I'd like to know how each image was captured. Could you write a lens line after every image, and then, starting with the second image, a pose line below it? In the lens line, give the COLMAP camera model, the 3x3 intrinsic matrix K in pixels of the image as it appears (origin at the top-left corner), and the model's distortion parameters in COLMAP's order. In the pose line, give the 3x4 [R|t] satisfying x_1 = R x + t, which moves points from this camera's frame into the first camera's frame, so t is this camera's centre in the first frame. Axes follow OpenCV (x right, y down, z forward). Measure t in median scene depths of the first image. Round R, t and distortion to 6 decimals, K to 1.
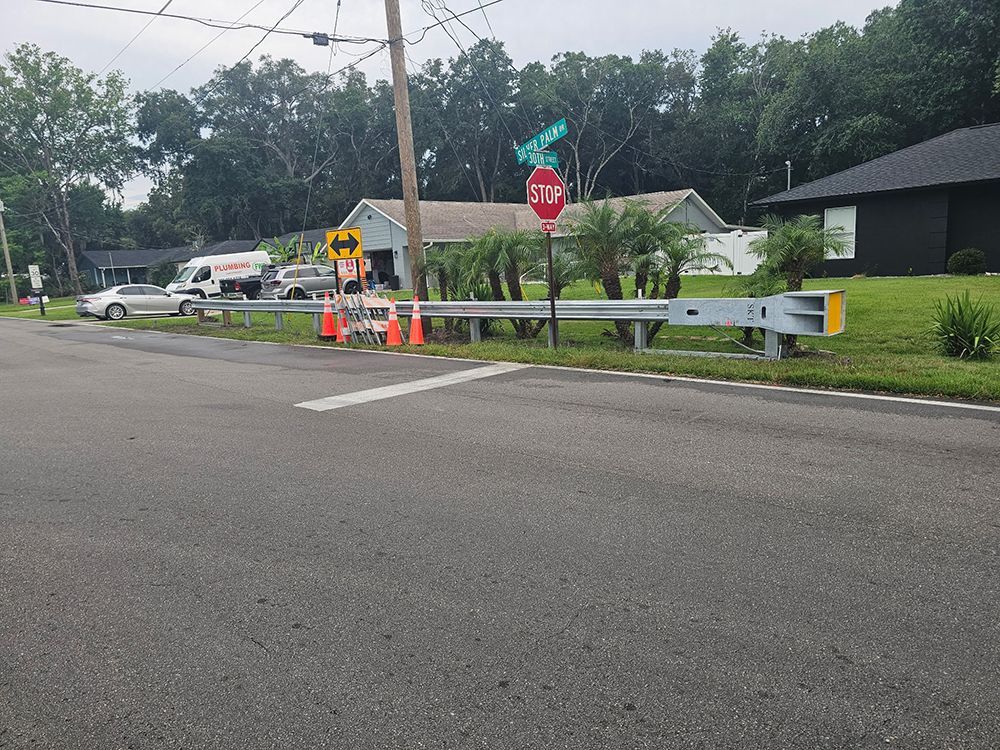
lens RADIAL K [[668.1, 0, 504.6], [0, 668.1, 370.1], [0, 0, 1]] dist [0.041112, -0.031239]
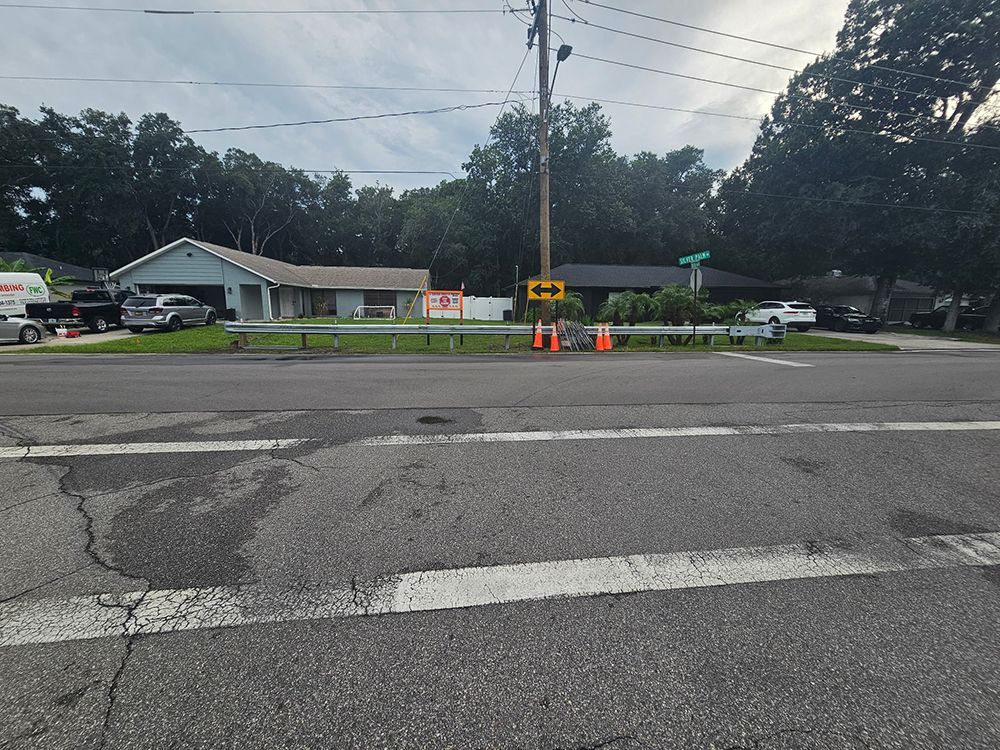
lens RADIAL K [[406.2, 0, 499.5], [0, 406.2, 374.1], [0, 0, 1]] dist [-0.004101, 0.000316]
pose [[0.618863, -0.068891, 0.782472, -0.510574], [0.078410, 0.996589, 0.025727, -0.010030], [-0.781576, 0.045432, 0.622154, 0.232090]]
